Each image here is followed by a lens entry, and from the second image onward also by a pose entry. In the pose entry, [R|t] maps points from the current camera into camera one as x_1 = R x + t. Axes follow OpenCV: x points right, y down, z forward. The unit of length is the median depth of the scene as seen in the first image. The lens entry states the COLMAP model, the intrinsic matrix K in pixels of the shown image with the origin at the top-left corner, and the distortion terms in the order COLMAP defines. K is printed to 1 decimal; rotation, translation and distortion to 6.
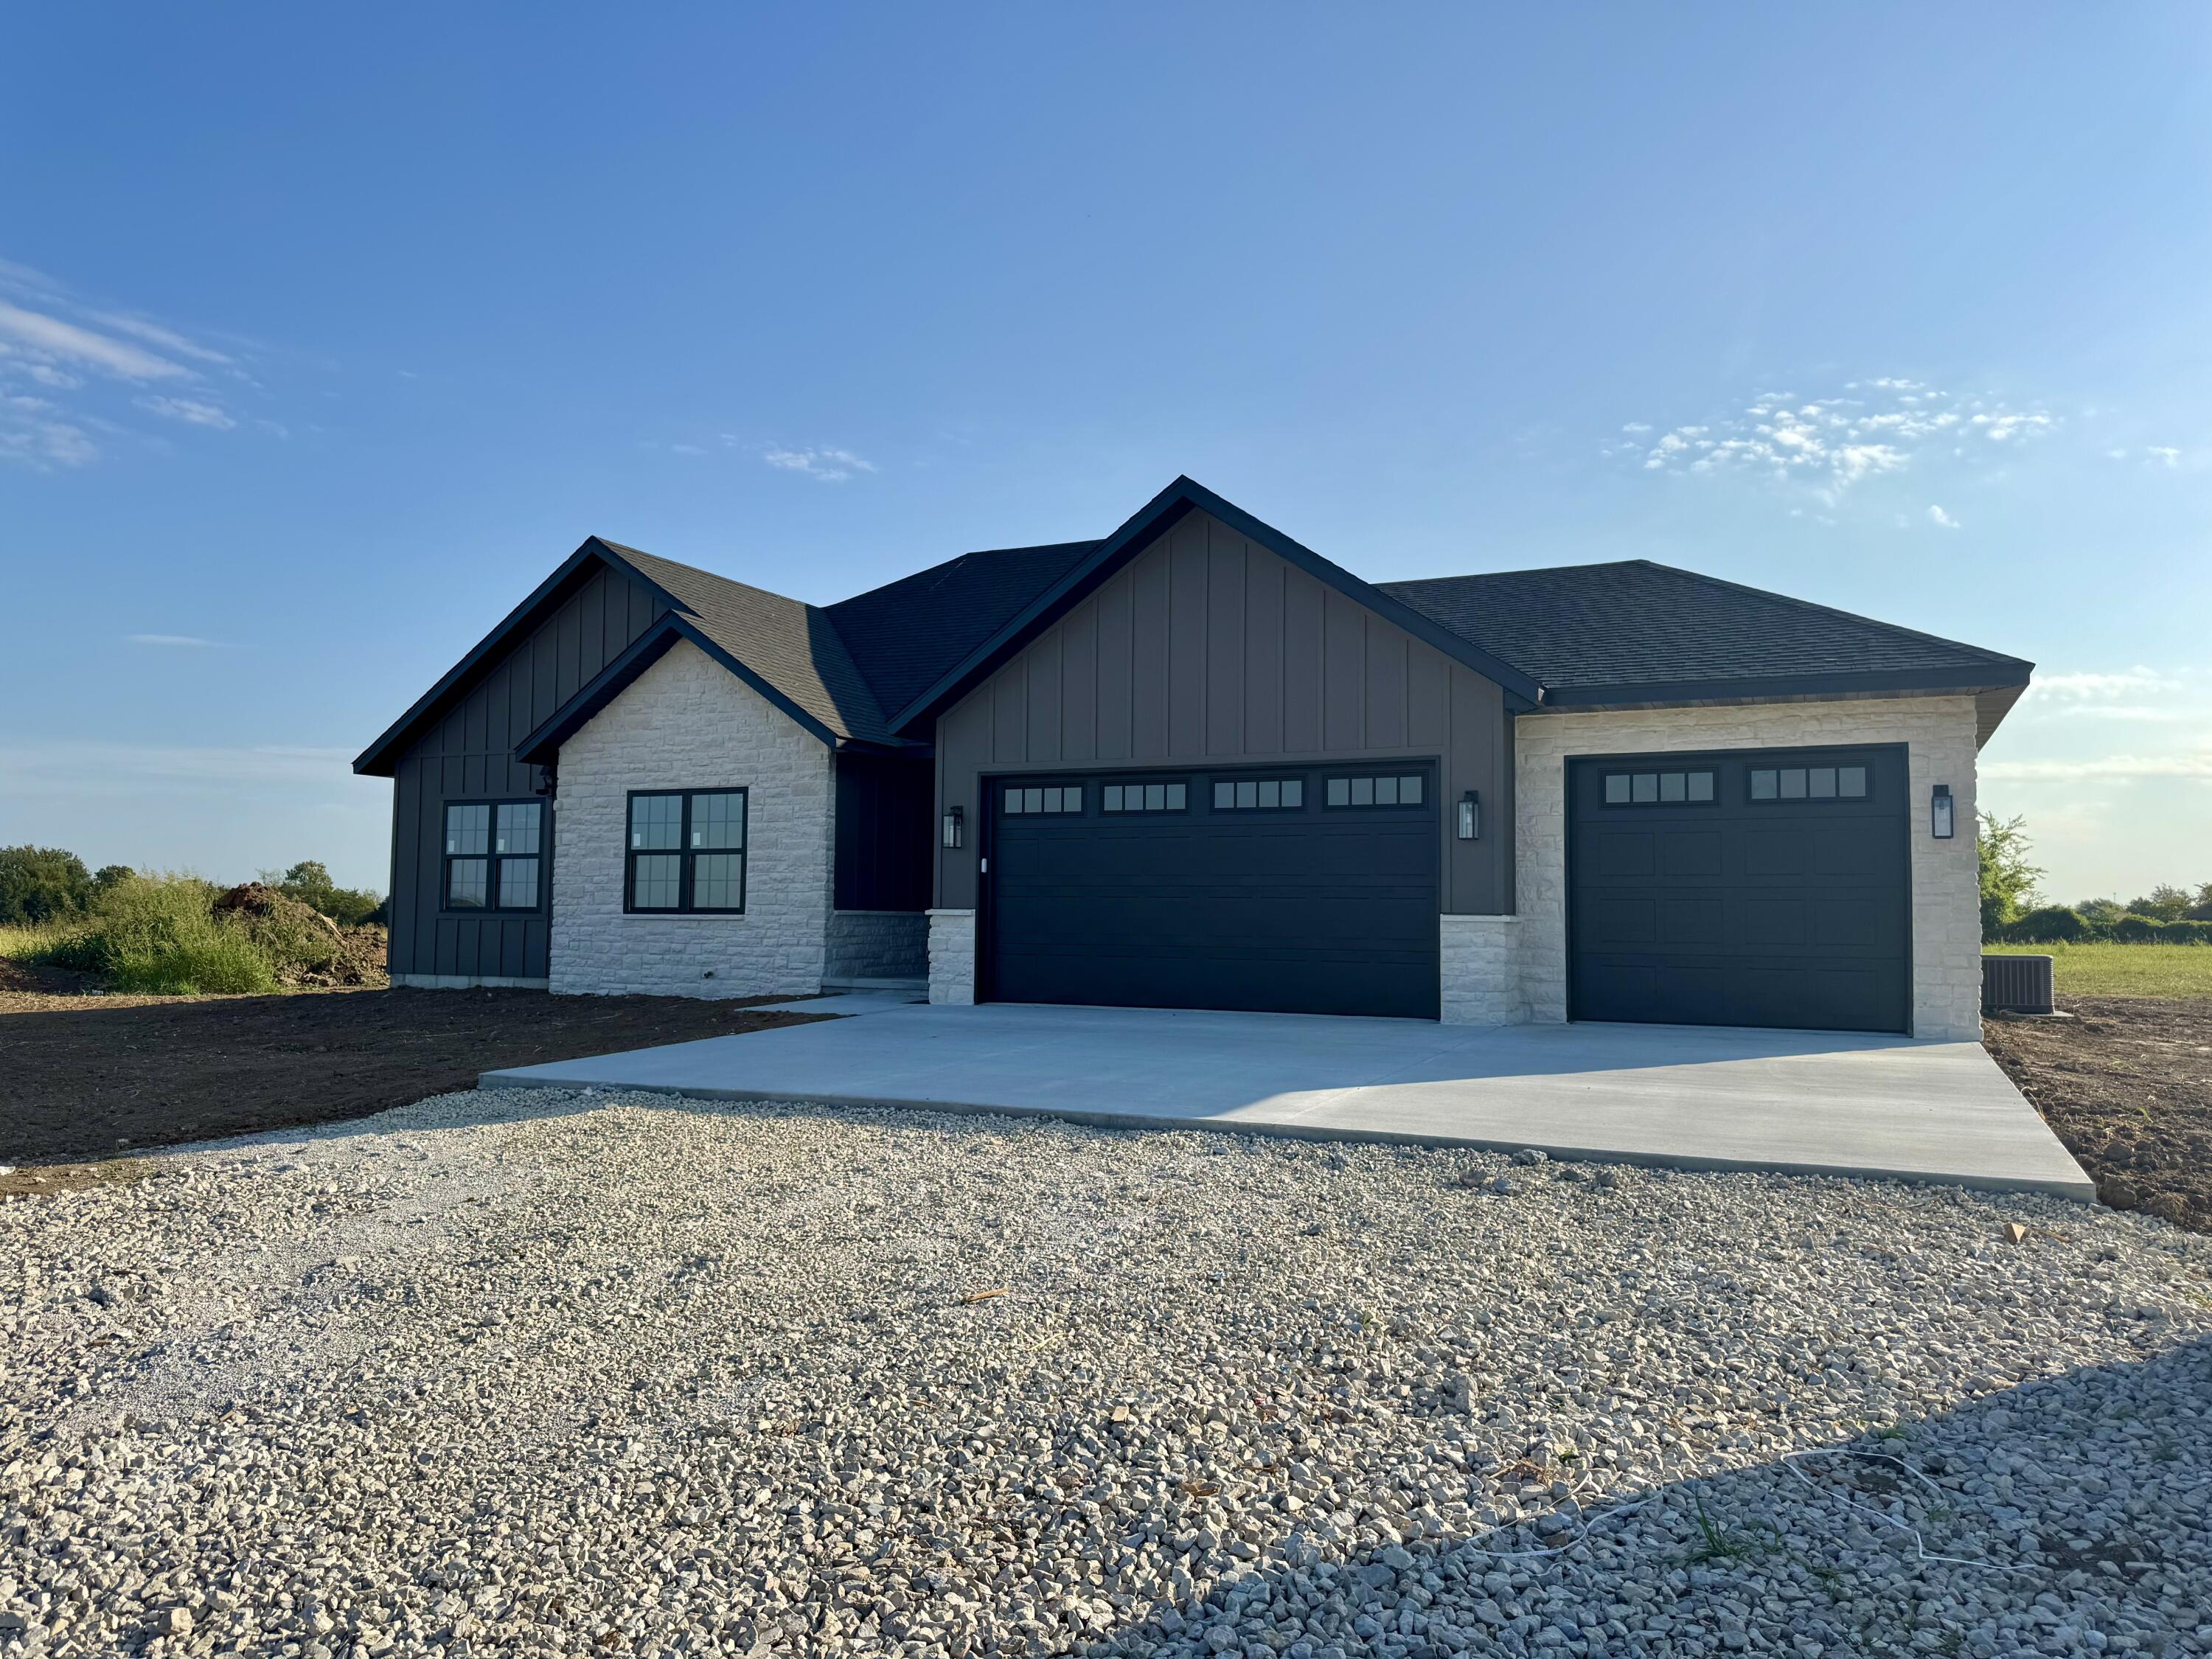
lens RADIAL K [[1578.1, 0, 1139.0], [0, 1578.1, 833.5], [0, 0, 1]] dist [0.139547, -0.181379]
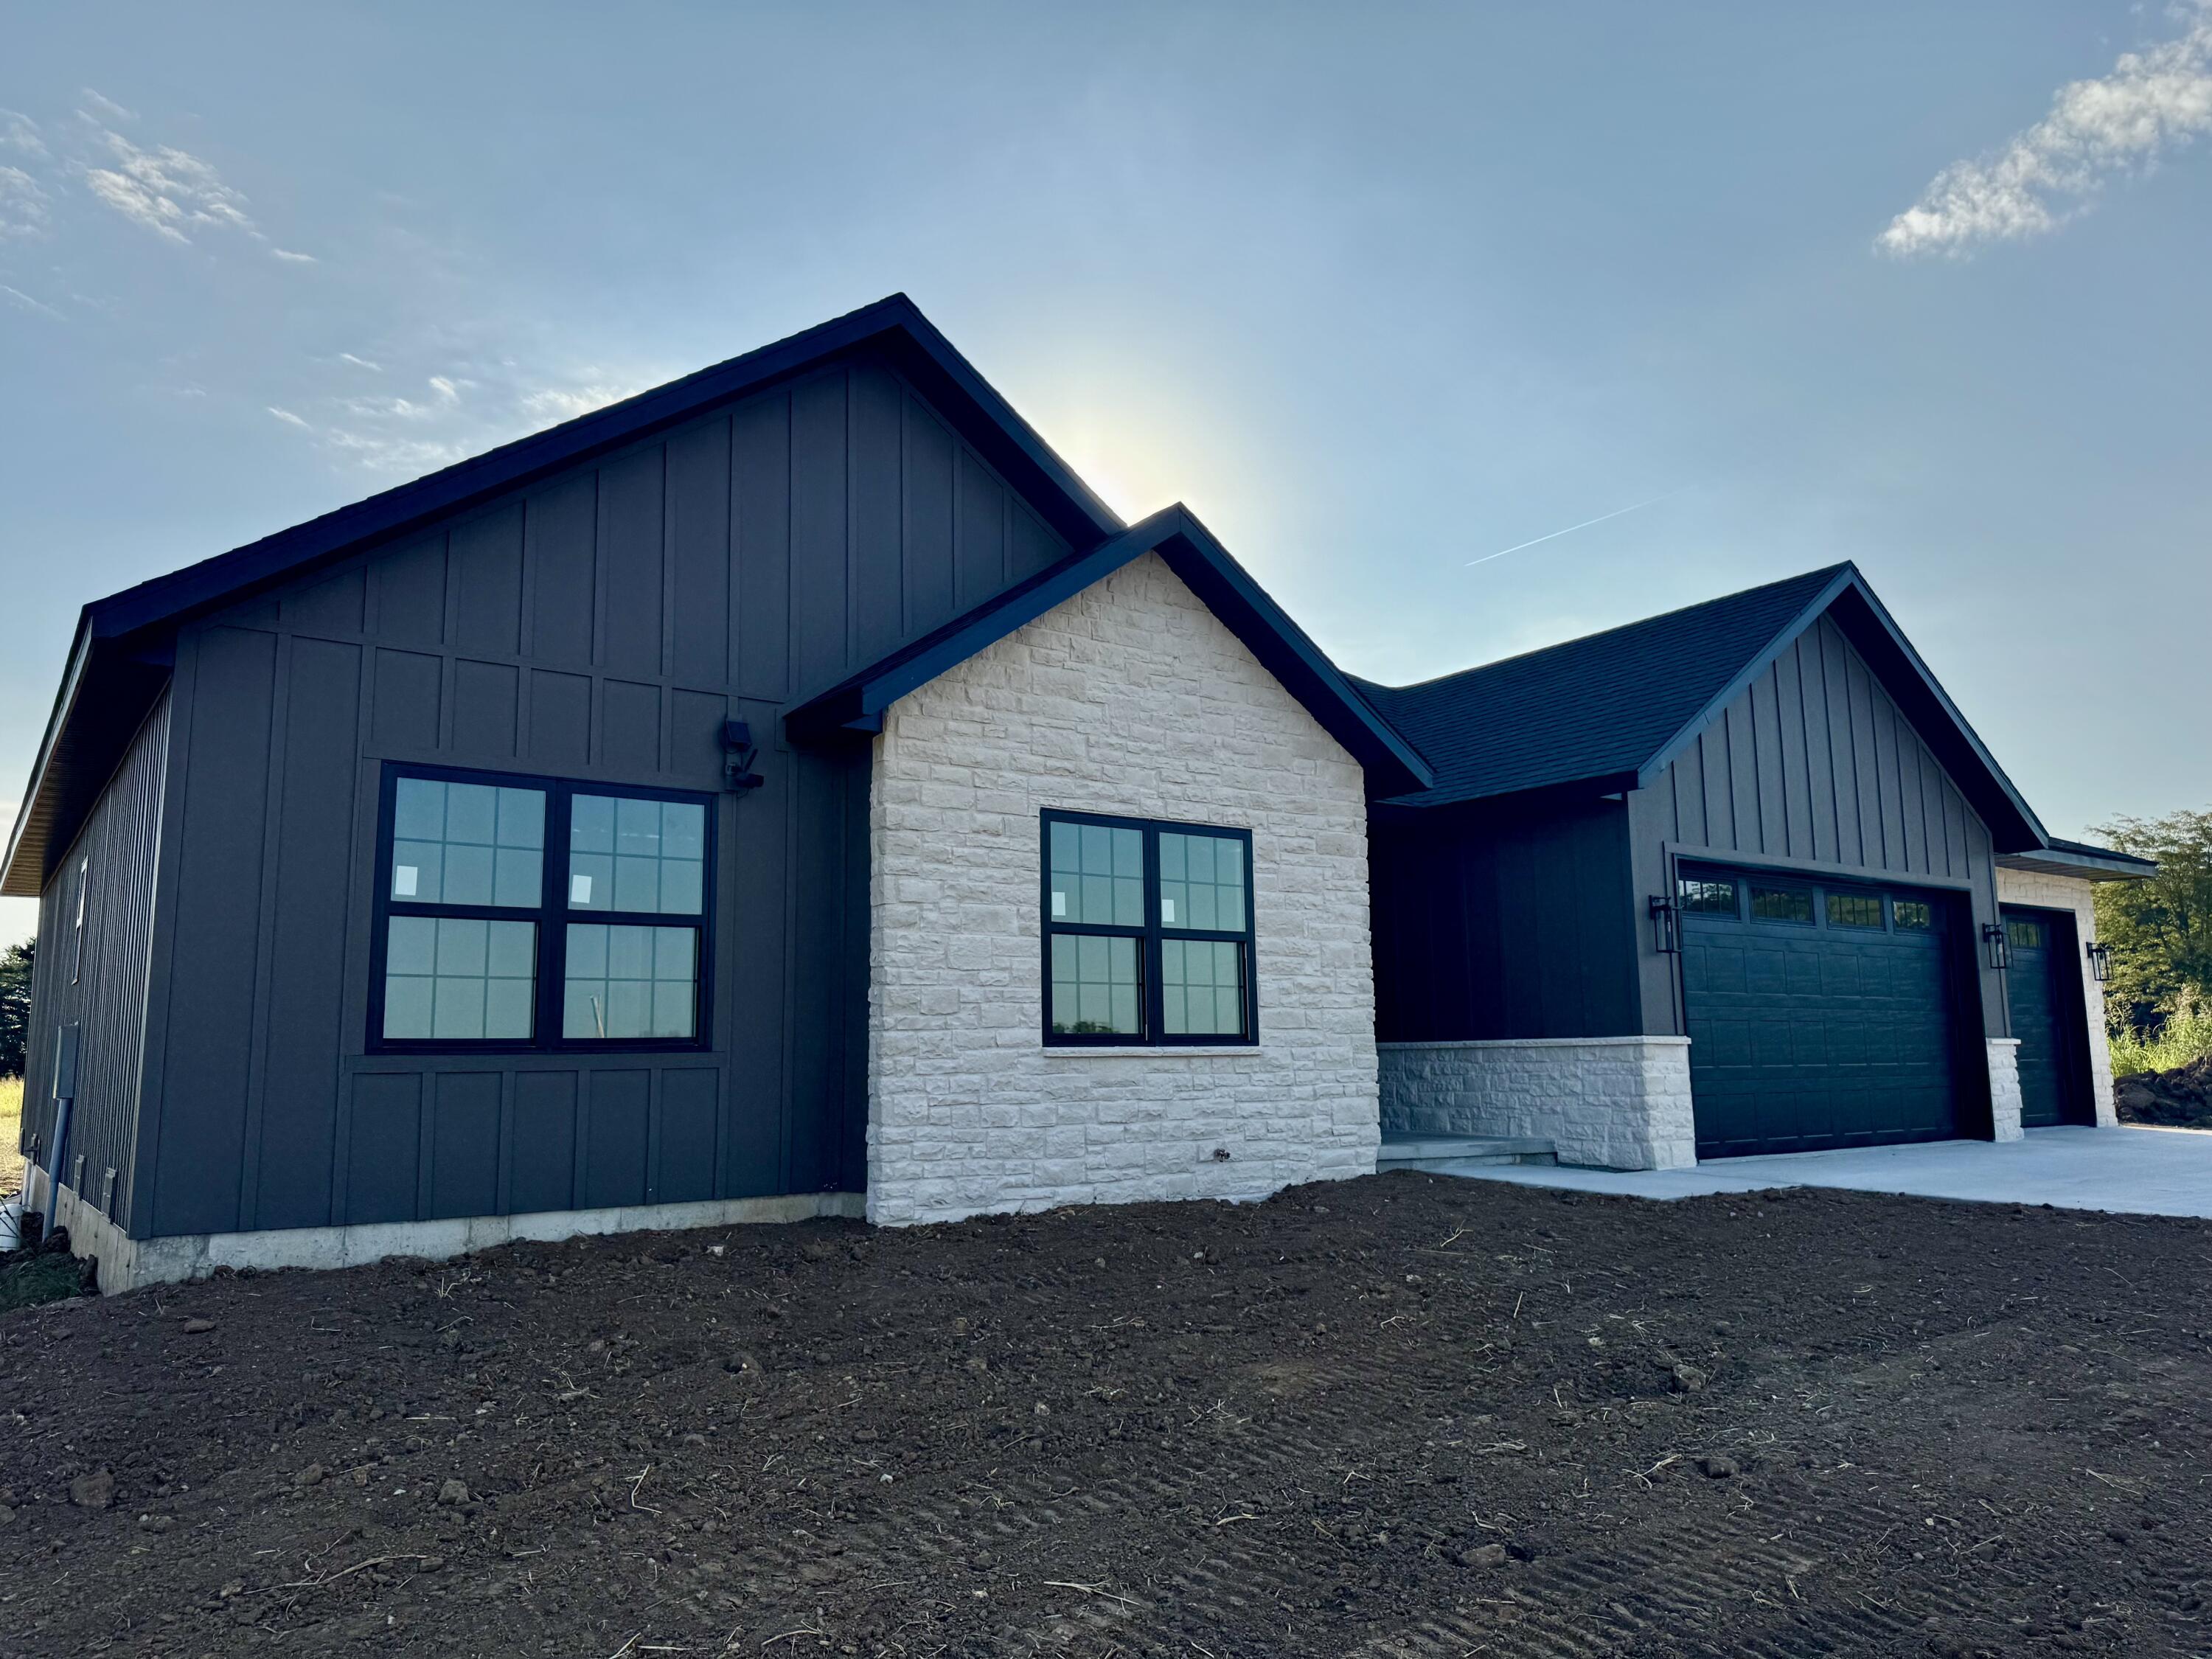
lens RADIAL K [[1578.1, 0, 1139.0], [0, 1578.1, 833.5], [0, 0, 1]] dist [0.139547, -0.181379]
pose [[0.465375, 0.114907, 0.877623, -0.773282], [-0.026529, 0.992903, -0.115933, 0.041163], [-0.884716, 0.030670, 0.465120, 0.749418]]
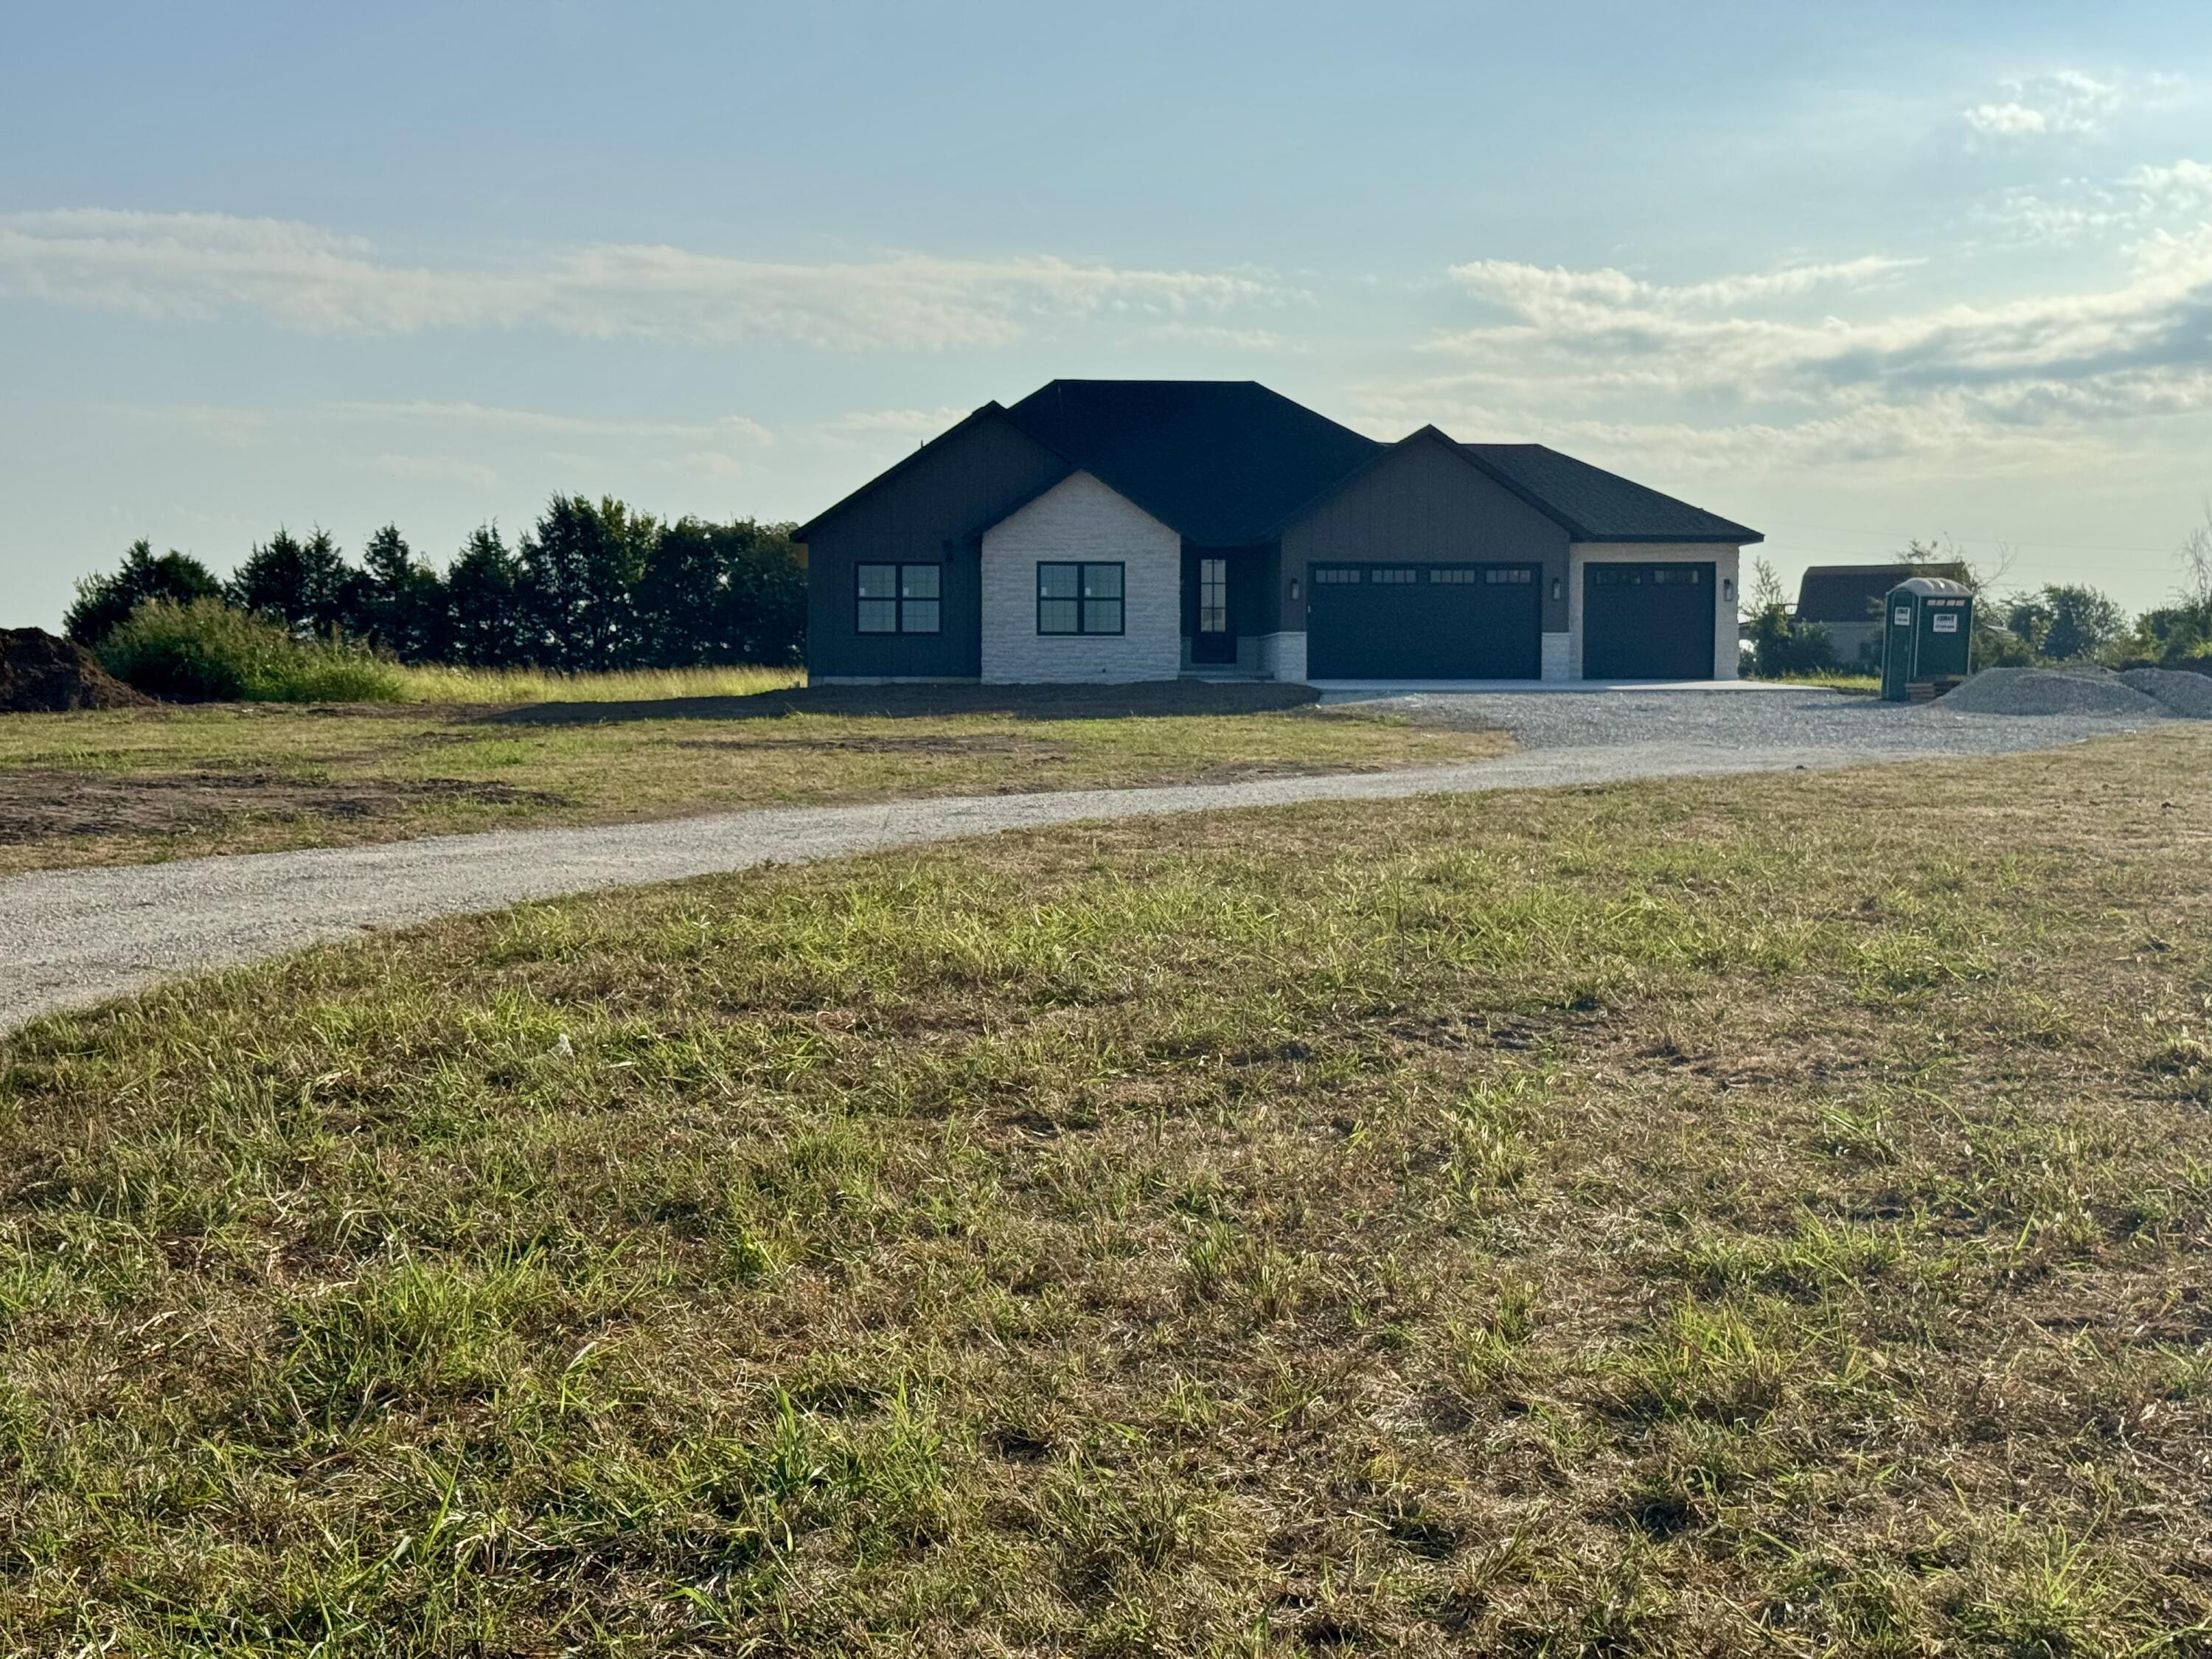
lens RADIAL K [[3225.2, 0, 1106.0], [0, 3225.2, 829.5], [0, 0, 1]] dist [-0.049612, 0.487320]
pose [[0.864919, -0.031702, 0.500909, -1.985272], [-0.018525, 0.995307, 0.094980, -0.070721], [-0.501569, -0.091429, 0.860273, -1.980190]]
